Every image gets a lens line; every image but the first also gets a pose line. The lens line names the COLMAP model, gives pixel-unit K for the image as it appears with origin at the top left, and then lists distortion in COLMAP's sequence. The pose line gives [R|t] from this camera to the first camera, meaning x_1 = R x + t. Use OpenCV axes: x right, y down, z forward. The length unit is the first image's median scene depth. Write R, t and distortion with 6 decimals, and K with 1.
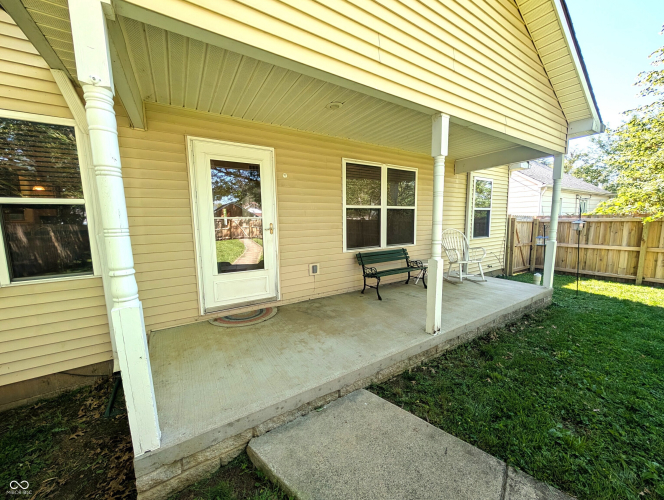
lens RADIAL K [[249.5, 0, 332.5], [0, 249.5, 251.8], [0, 0, 1]] dist [-0.000161, -0.000157]
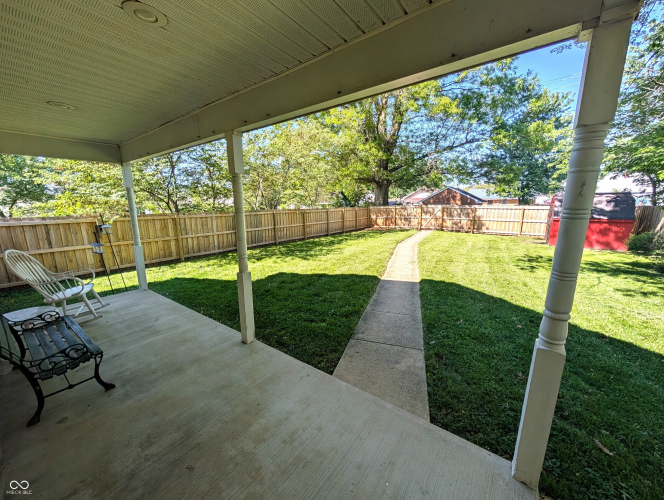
lens RADIAL K [[249.5, 0, 331.3], [0, 249.5, 251.5], [0, 0, 1]] dist [-0.000161, -0.000157]
pose [[-0.379256, -0.149223, 0.913180, -0.274302], [0.128460, 0.968862, 0.211673, -0.093836], [-0.916331, 0.197585, -0.348277, 0.419927]]
